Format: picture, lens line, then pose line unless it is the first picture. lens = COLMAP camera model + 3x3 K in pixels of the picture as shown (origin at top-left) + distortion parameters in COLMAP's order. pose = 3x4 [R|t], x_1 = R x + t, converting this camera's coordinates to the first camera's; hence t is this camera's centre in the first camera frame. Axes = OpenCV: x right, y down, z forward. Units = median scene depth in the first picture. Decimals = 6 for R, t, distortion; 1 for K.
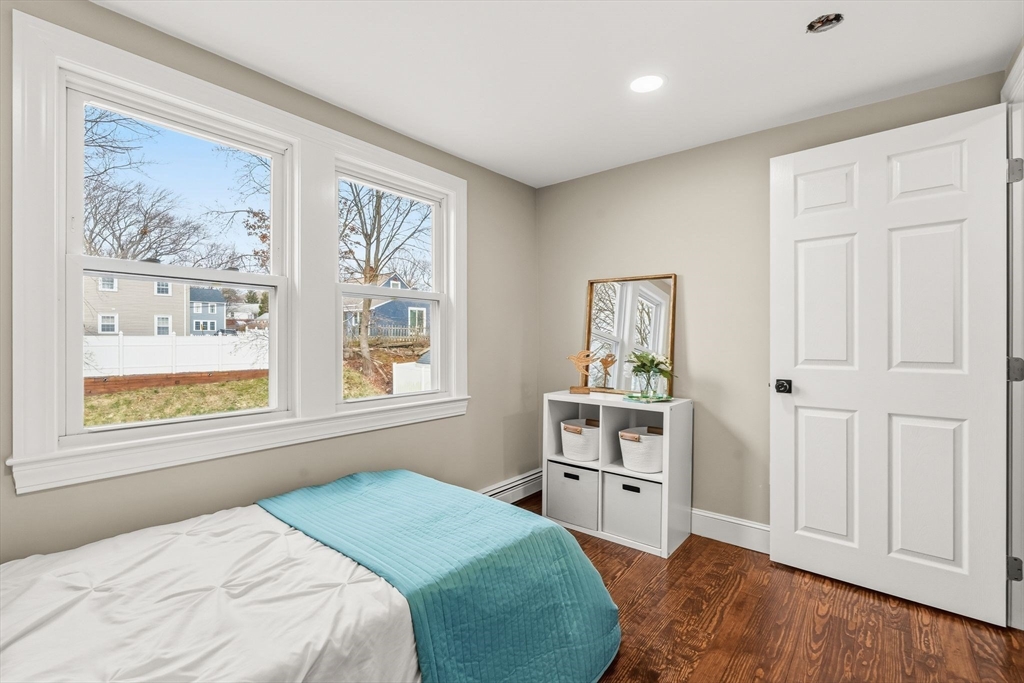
lens RADIAL K [[447.2, 0, 509.3], [0, 447.2, 342.2], [0, 0, 1]] dist [0.001715, 0.000140]
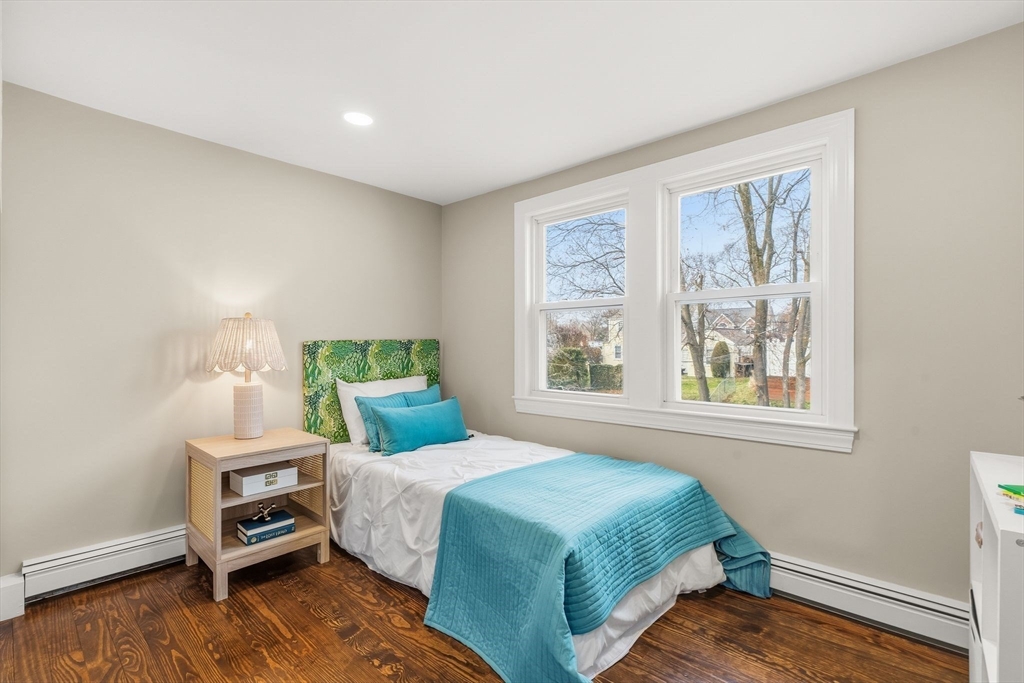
lens RADIAL K [[447.2, 0, 509.8], [0, 447.2, 345.0], [0, 0, 1]] dist [0.001715, 0.000140]
pose [[-0.039842, -0.002421, -0.999203, 1.225814], [0.001981, 0.999995, -0.002502, -0.000343], [0.999204, -0.002079, -0.039837, 1.068842]]
